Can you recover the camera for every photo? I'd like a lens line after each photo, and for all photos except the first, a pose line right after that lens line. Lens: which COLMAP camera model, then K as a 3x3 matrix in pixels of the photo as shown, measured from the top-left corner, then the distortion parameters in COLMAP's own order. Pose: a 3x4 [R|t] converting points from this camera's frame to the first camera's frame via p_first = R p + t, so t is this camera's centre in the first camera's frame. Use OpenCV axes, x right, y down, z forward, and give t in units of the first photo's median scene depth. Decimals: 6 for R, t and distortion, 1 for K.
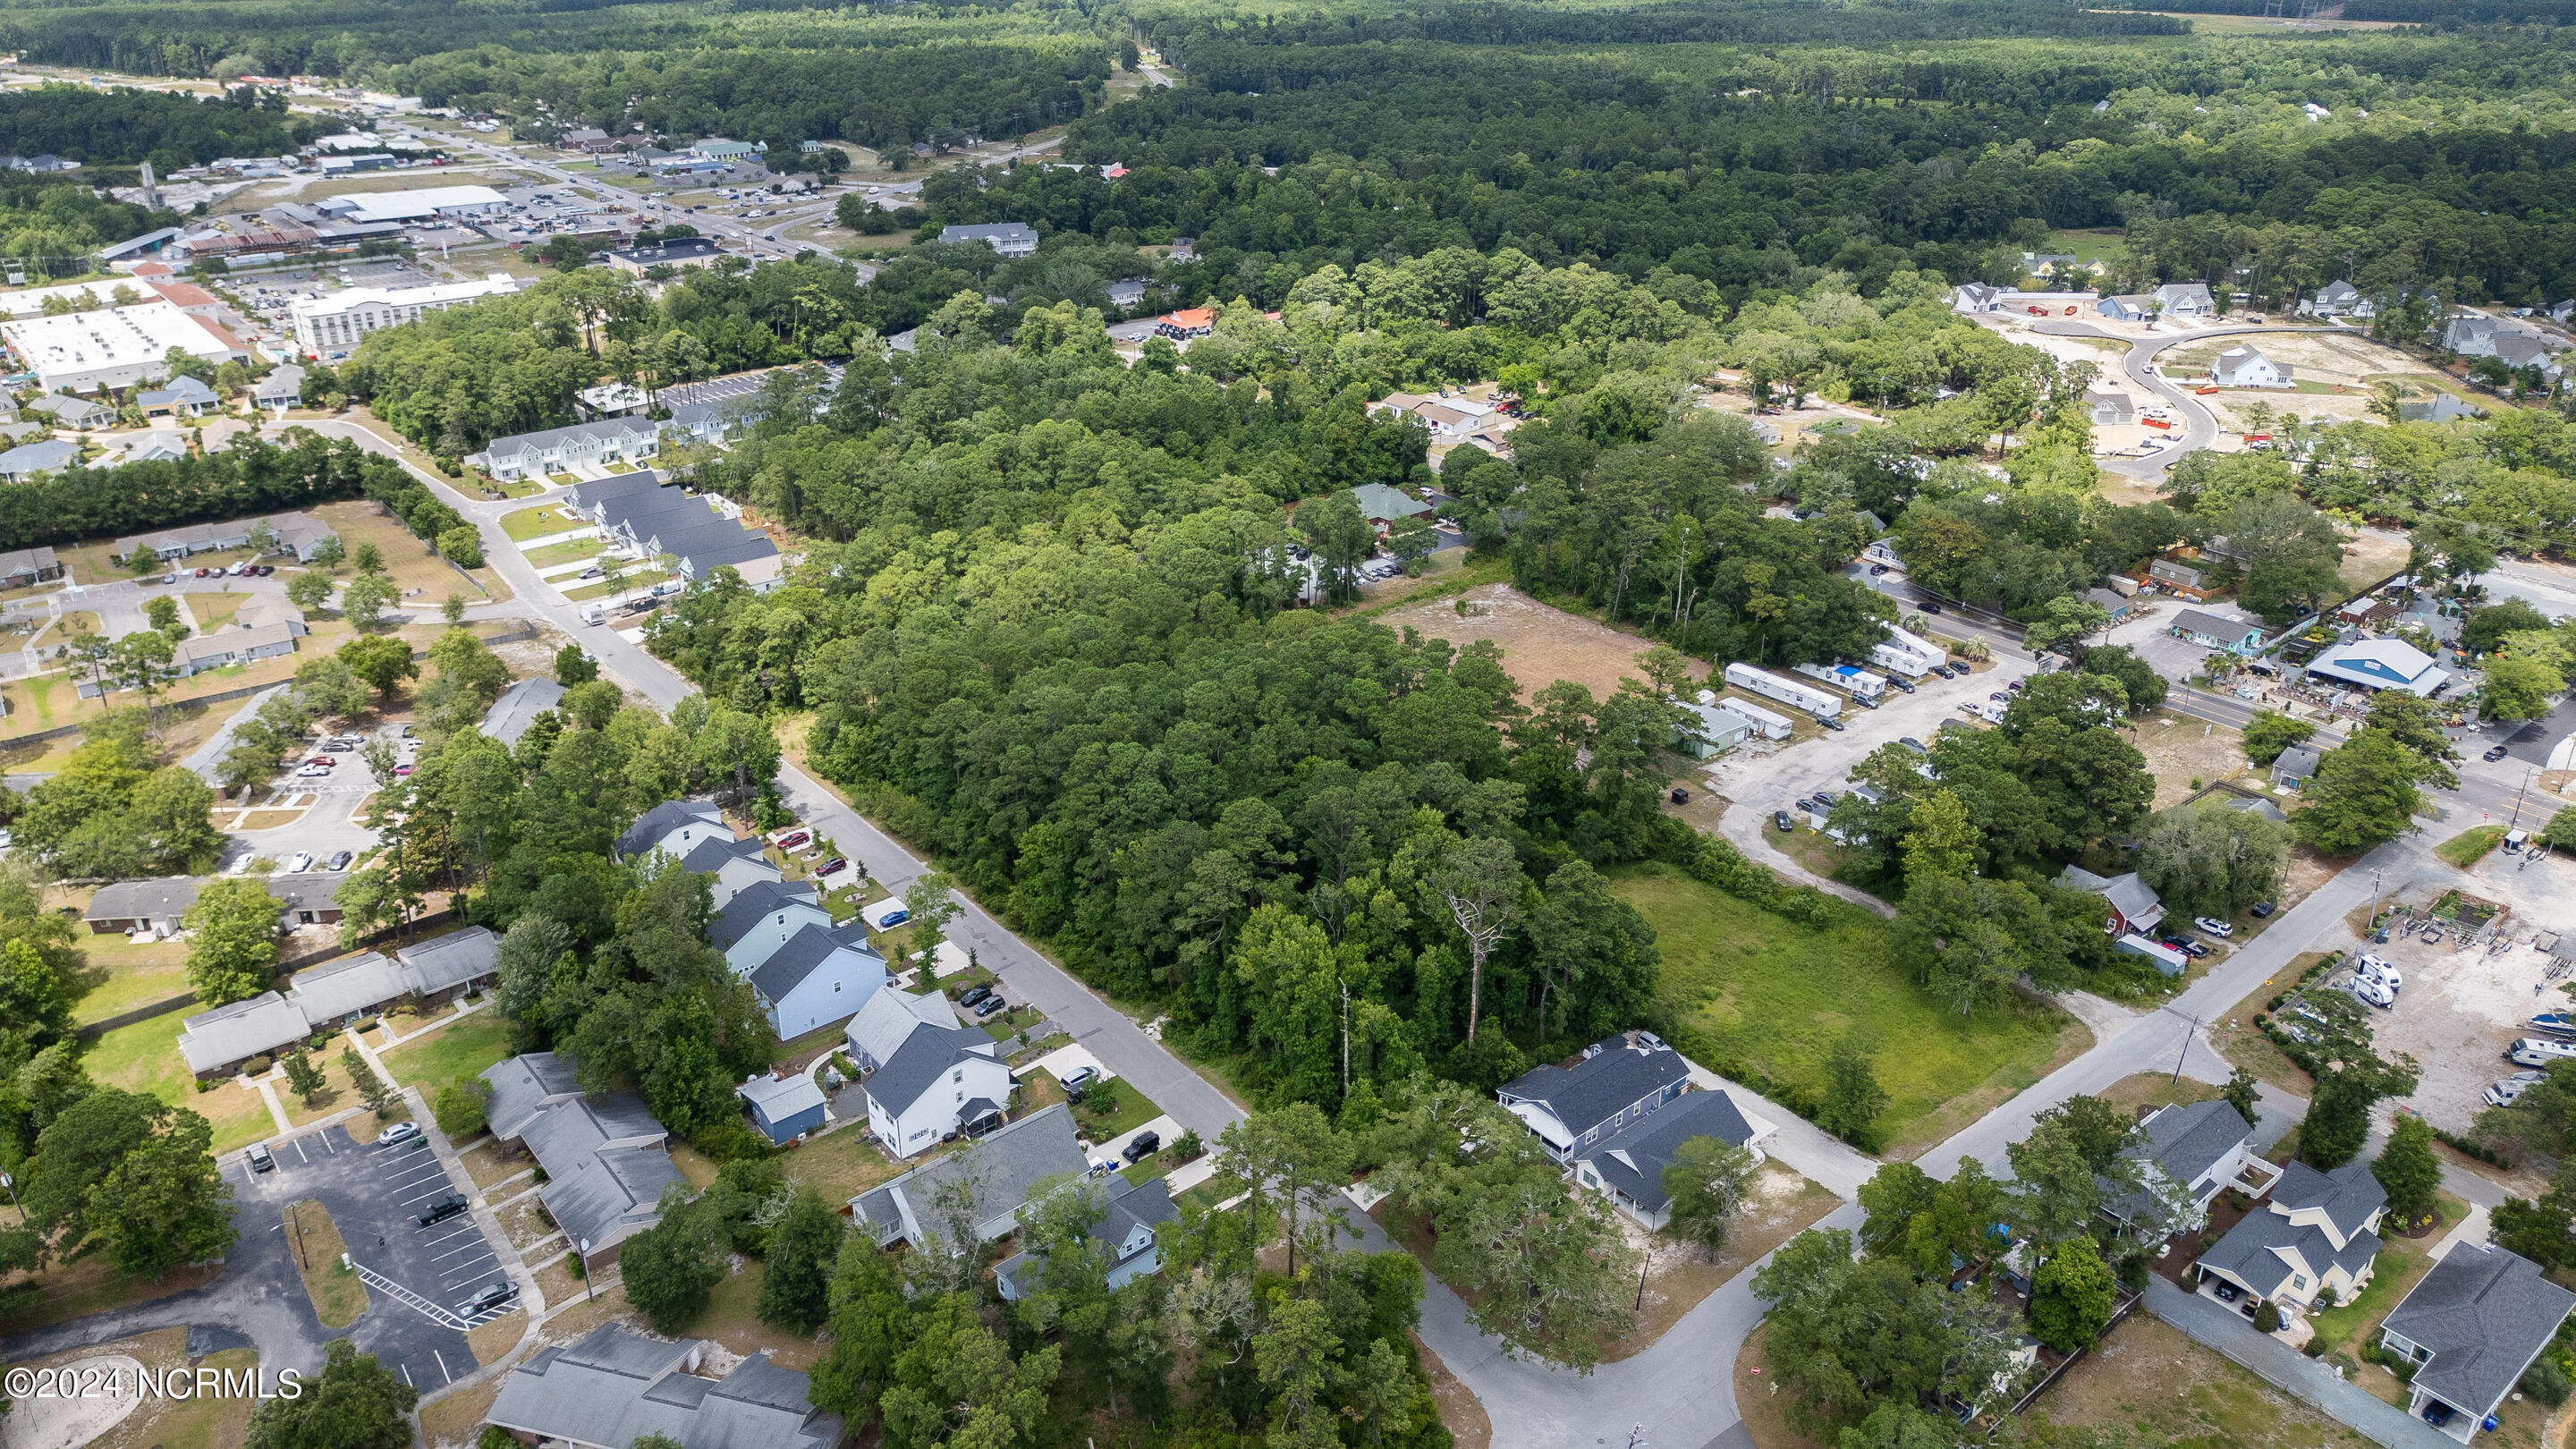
lens RADIAL K [[1848.7, 0, 1288.0], [0, 1848.7, 724.5], [0, 0, 1]] dist [0.049044, -0.060755]
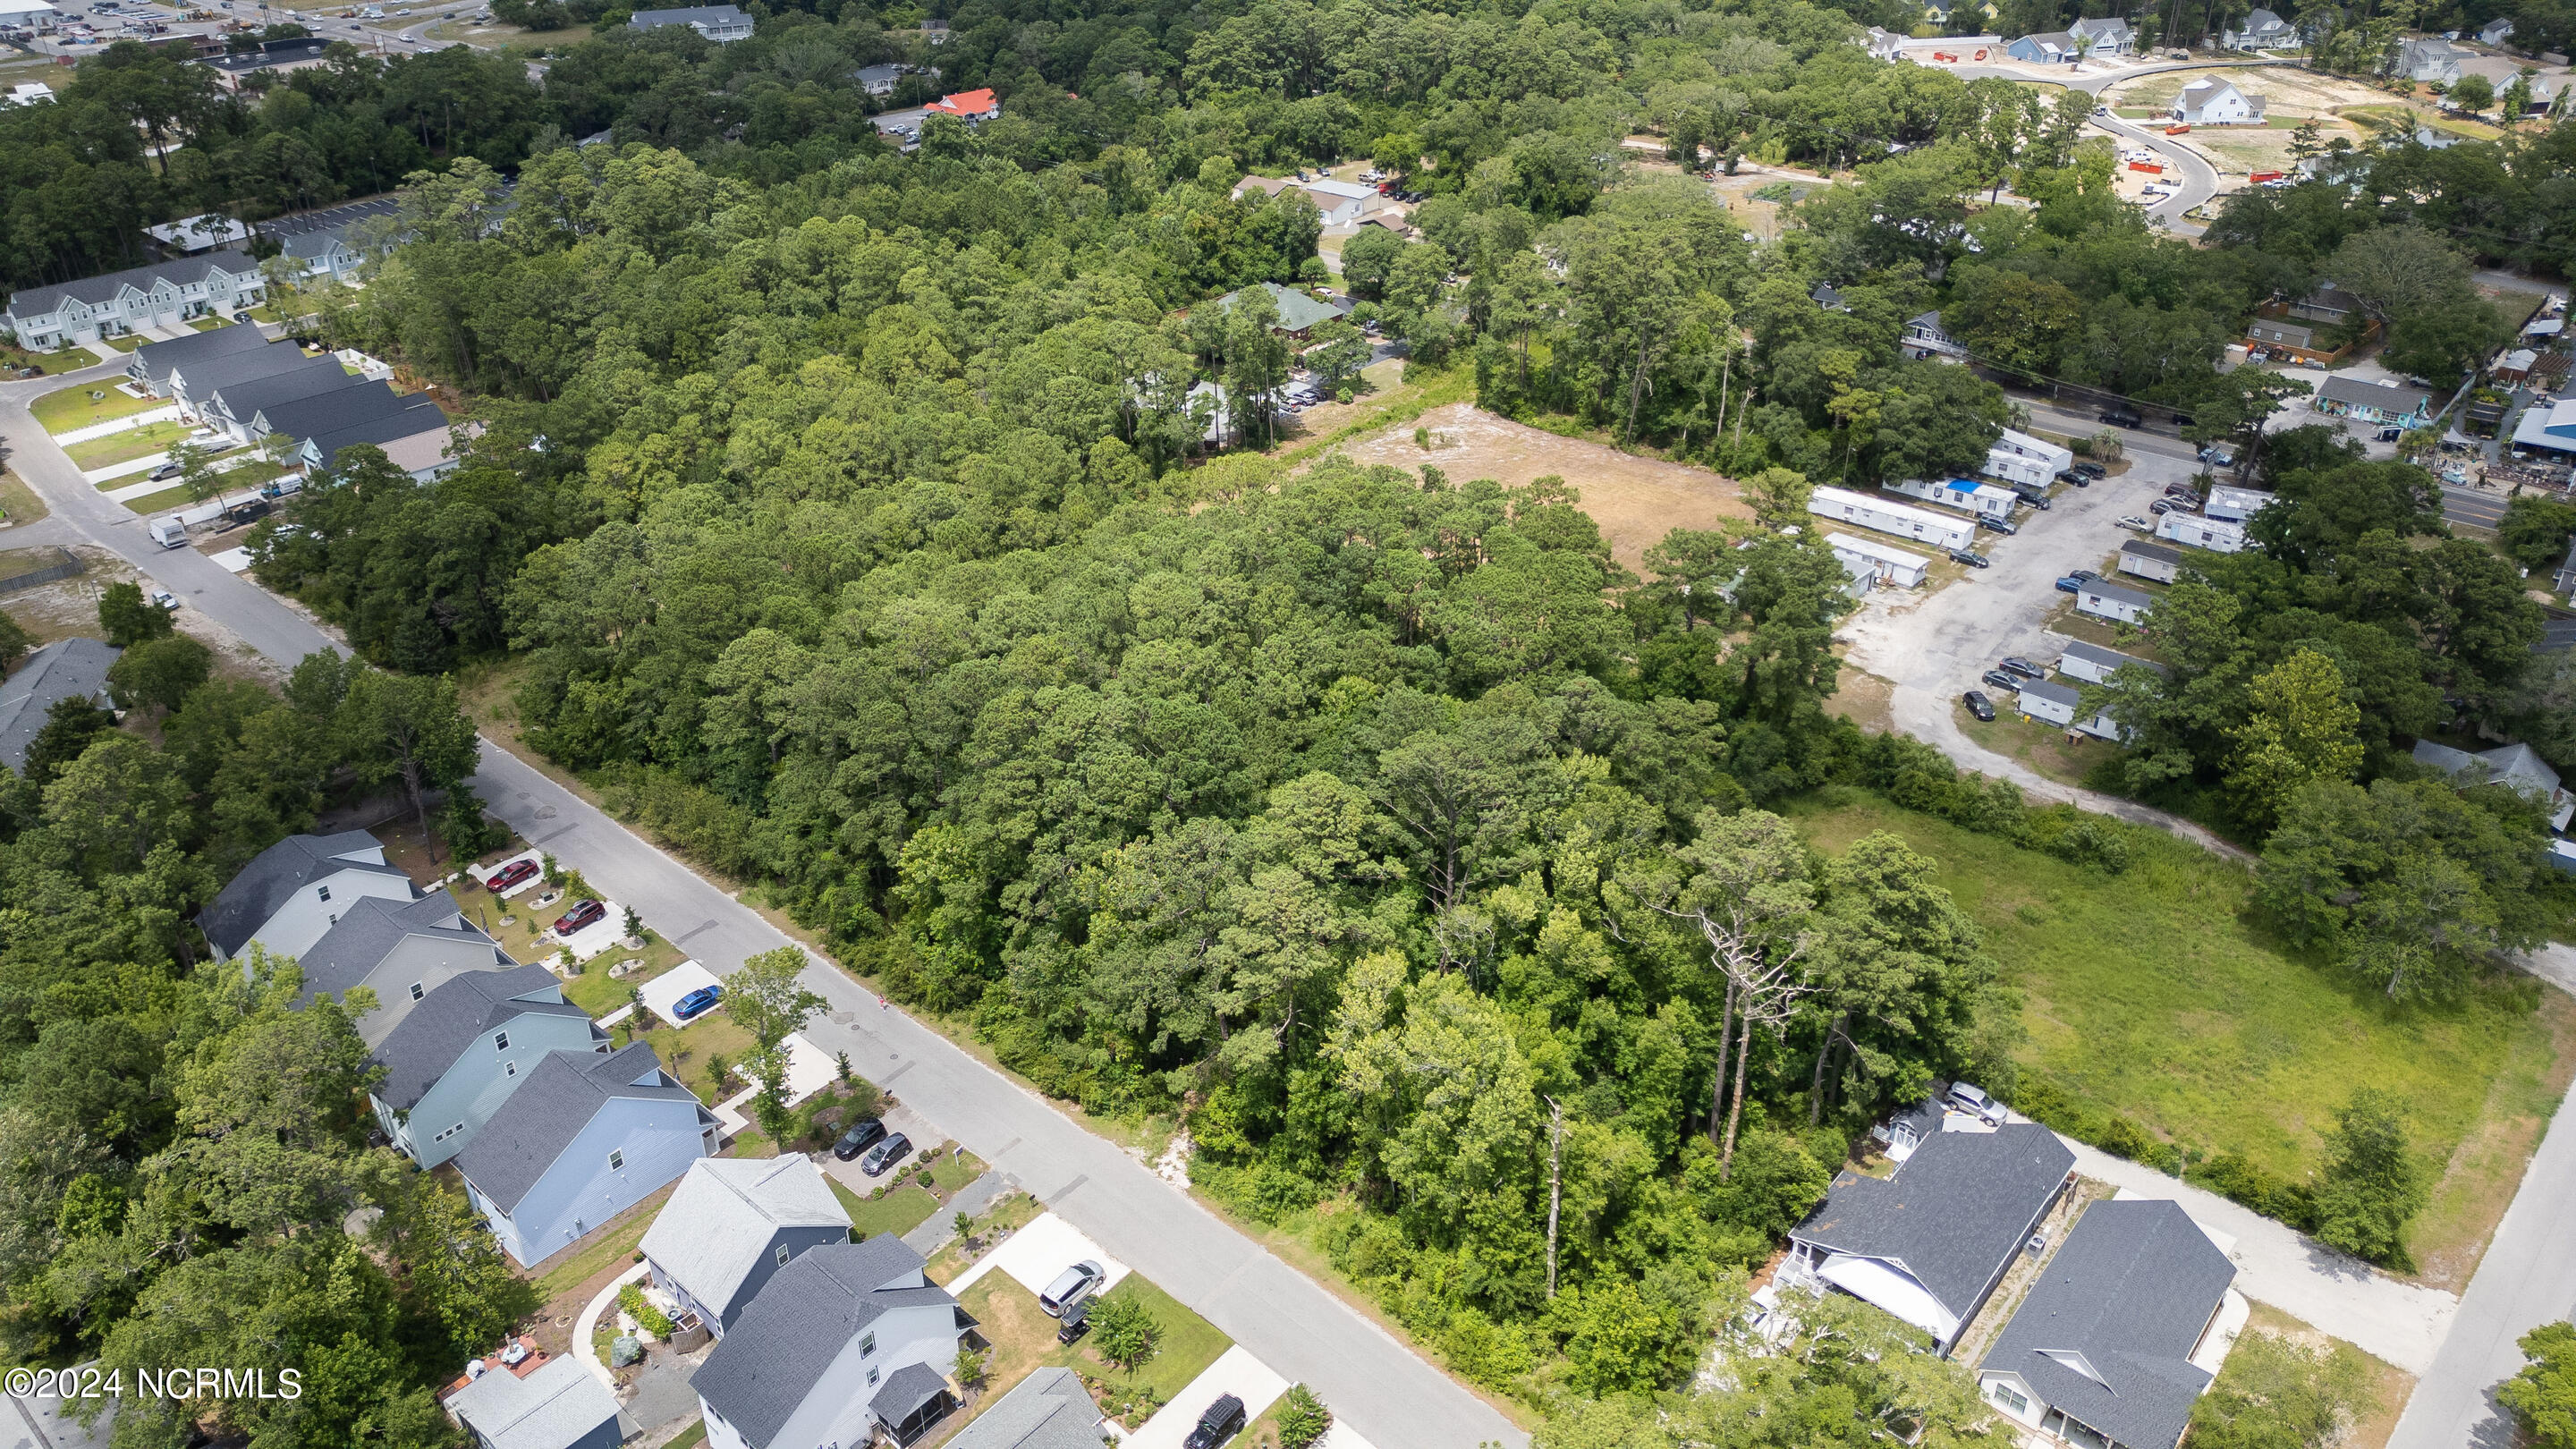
lens RADIAL K [[1848.7, 0, 1288.0], [0, 1848.7, 724.5], [0, 0, 1]] dist [0.049044, -0.060755]
pose [[0.988106, -0.086576, 0.127090, -0.065527], [0.076225, 0.993531, 0.084174, -0.016137], [-0.133556, -0.073485, 0.988313, 0.273748]]
